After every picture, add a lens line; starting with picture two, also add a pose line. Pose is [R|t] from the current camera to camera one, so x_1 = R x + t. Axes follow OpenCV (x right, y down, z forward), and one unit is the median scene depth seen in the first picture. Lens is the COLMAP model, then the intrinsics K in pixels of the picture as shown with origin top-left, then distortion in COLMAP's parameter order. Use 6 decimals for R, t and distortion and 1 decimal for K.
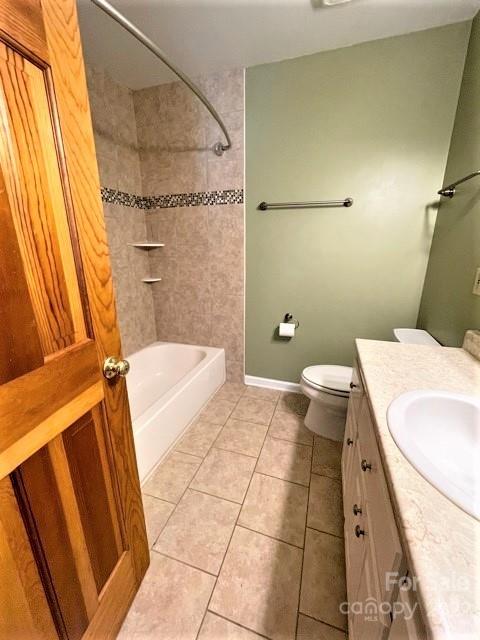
lens RADIAL K [[259.4, 0, 239.7], [0, 259.4, 320.2], [0, 0, 1]] dist [-0.004952, 0.000204]
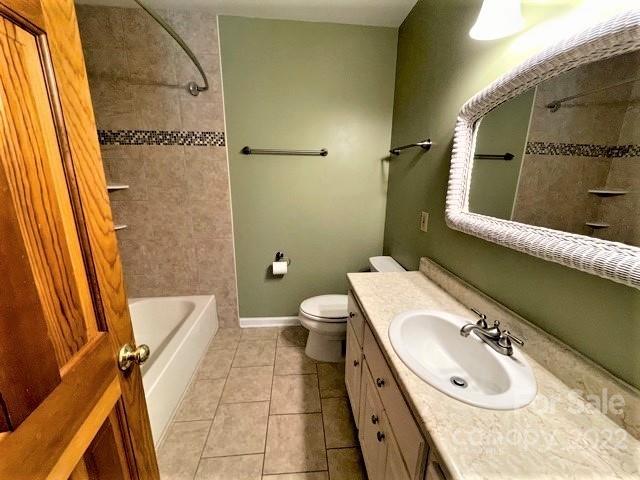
lens RADIAL K [[259.4, 0, 319.1], [0, 259.4, 240.2], [0, 0, 1]] dist [-0.004952, 0.000204]
pose [[0.915815, -0.087095, 0.392043, -0.106088], [0.098607, 0.995083, -0.009283, -0.070983], [-0.389307, 0.047159, 0.919900, -0.040413]]
